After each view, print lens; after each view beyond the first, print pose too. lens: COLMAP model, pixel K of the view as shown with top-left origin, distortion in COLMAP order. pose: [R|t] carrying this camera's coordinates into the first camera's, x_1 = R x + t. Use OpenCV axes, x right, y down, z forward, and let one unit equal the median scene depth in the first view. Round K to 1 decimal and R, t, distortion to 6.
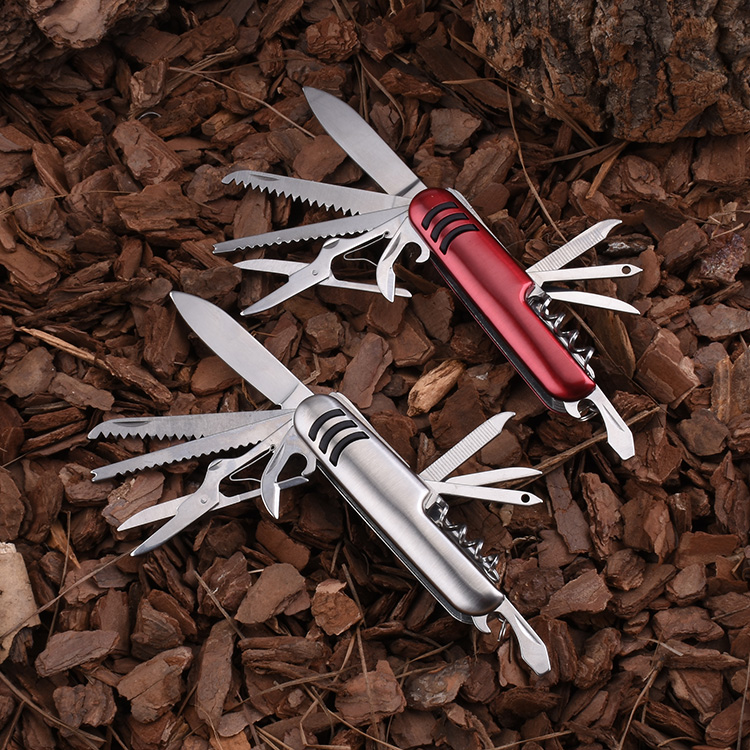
lens RADIAL K [[1542.5, 0, 375.0], [0, 1542.5, 375.0], [0, 0, 1]] dist [-0.021071, 0.144538]
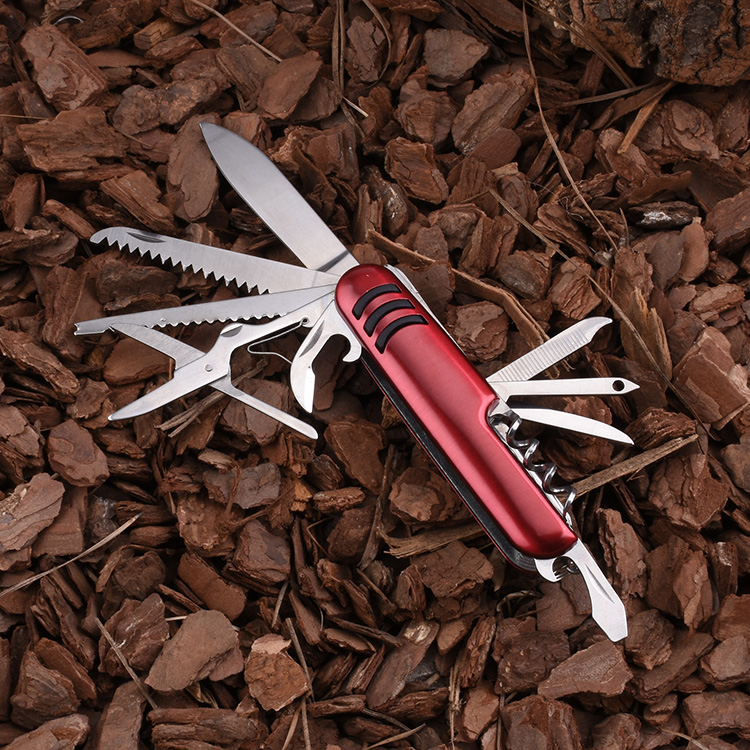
lens RADIAL K [[1542.5, 0, 375.0], [0, 1542.5, 375.0], [0, 0, 1]] dist [-0.021071, 0.144538]
pose [[0.998946, 0.041483, 0.019660, 0.002745], [-0.042542, 0.997472, 0.056928, -0.042784], [-0.017248, -0.057704, 0.998185, 0.219746]]
